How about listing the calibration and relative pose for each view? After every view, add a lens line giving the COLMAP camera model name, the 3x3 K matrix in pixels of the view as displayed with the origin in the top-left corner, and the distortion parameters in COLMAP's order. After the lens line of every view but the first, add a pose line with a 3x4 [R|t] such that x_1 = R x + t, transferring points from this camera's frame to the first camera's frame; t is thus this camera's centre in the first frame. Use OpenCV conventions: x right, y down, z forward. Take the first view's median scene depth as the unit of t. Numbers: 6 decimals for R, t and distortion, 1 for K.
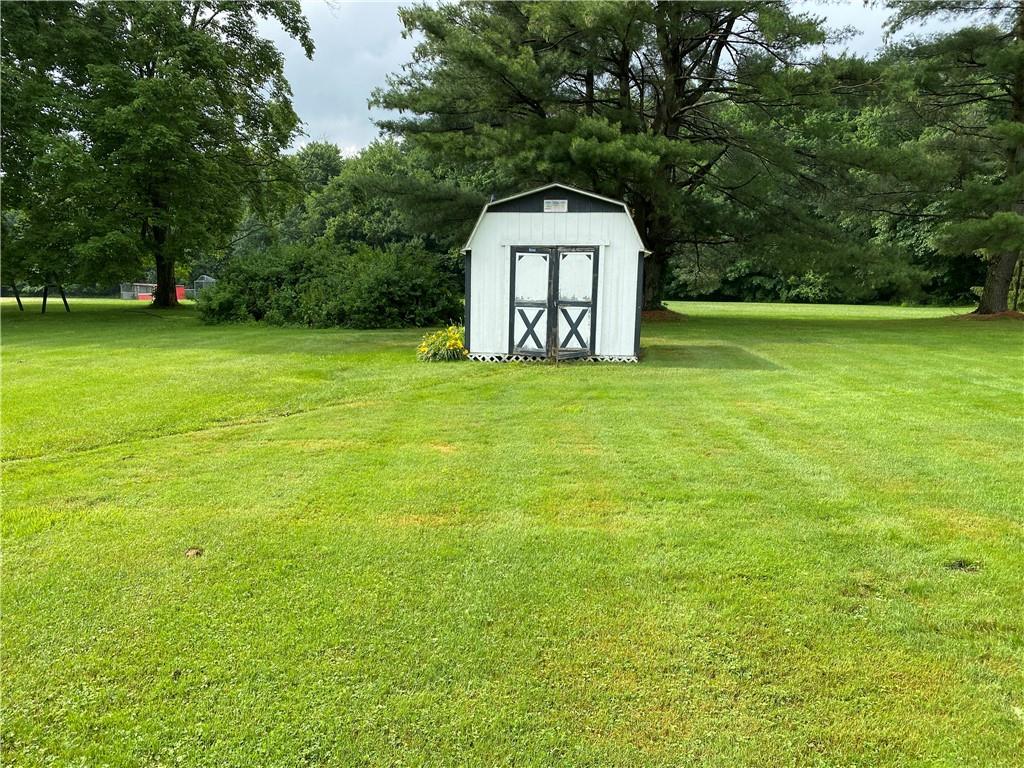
lens RADIAL K [[790.8, 0, 509.2], [0, 790.8, 398.3], [0, 0, 1]] dist [0.040667, -0.034194]
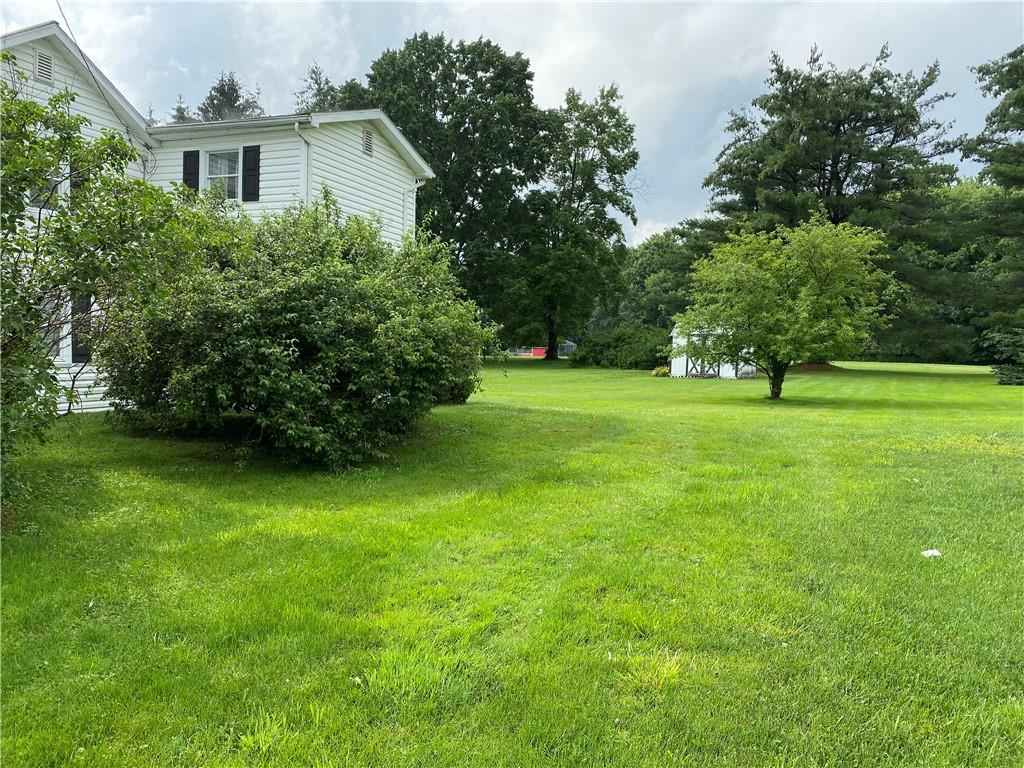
lens RADIAL K [[790.8, 0, 509.2], [0, 790.8, 398.3], [0, 0, 1]] dist [0.040667, -0.034194]
pose [[0.909881, 0.037406, -0.413180, 0.304719], [-0.070333, 0.995419, -0.064766, 0.127038], [0.408864, 0.087990, 0.908343, -0.885067]]
